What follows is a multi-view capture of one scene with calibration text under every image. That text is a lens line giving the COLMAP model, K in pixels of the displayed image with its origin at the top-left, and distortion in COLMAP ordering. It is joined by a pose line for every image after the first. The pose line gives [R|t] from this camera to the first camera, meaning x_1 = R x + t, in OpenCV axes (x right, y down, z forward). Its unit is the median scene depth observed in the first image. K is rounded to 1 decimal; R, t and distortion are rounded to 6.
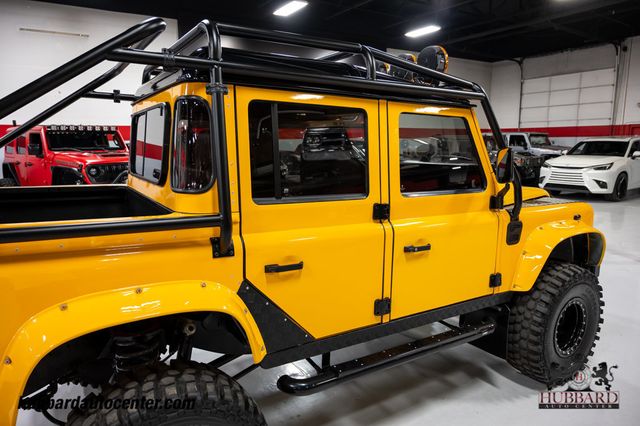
lens RADIAL K [[427.7, 0, 318.3], [0, 427.7, 213.2], [0, 0, 1]] dist [-0.012639, 0.008105]
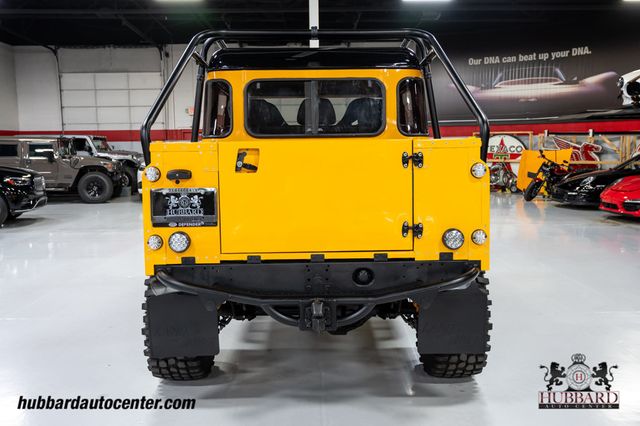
lens RADIAL K [[571.4, 0, 328.7], [0, 571.4, 226.6], [0, 0, 1]] dist [-0.005673, 0.012734]
pose [[0.503183, -0.113642, 0.856675, -1.615290], [0.153994, 0.987241, 0.040511, 0.117726], [-0.850348, 0.111539, 0.514263, 0.119353]]
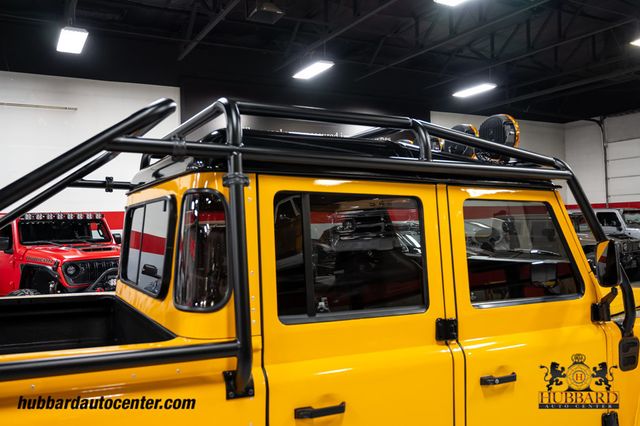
lens RADIAL K [[543.5, 0, 314.6], [0, 543.5, 212.1], [0, 0, 1]] dist [-0.005758, 0.003864]
pose [[0.998069, -0.020373, -0.058673, -0.021305], [0.009077, 0.982377, -0.186691, -0.027374], [0.061443, 0.185798, 0.980665, 0.012913]]
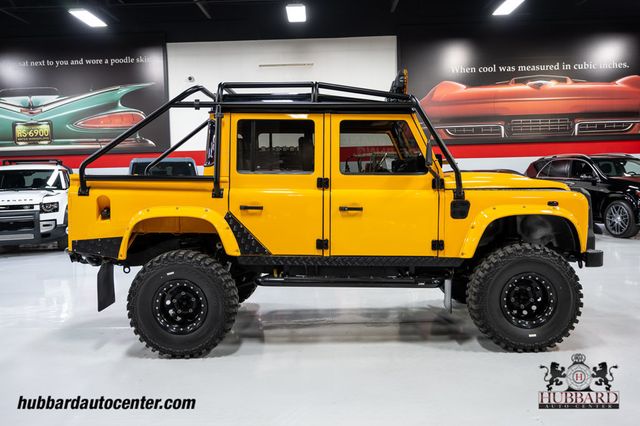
lens RADIAL K [[571.4, 0, 312.6], [0, 571.4, 213.7], [0, 0, 1]] dist [-0.005673, 0.012734]
pose [[0.834703, 0.026487, -0.550063, 1.160205], [-0.074141, 0.995154, -0.064586, 0.225723], [0.545687, 0.094692, 0.832622, -0.697741]]
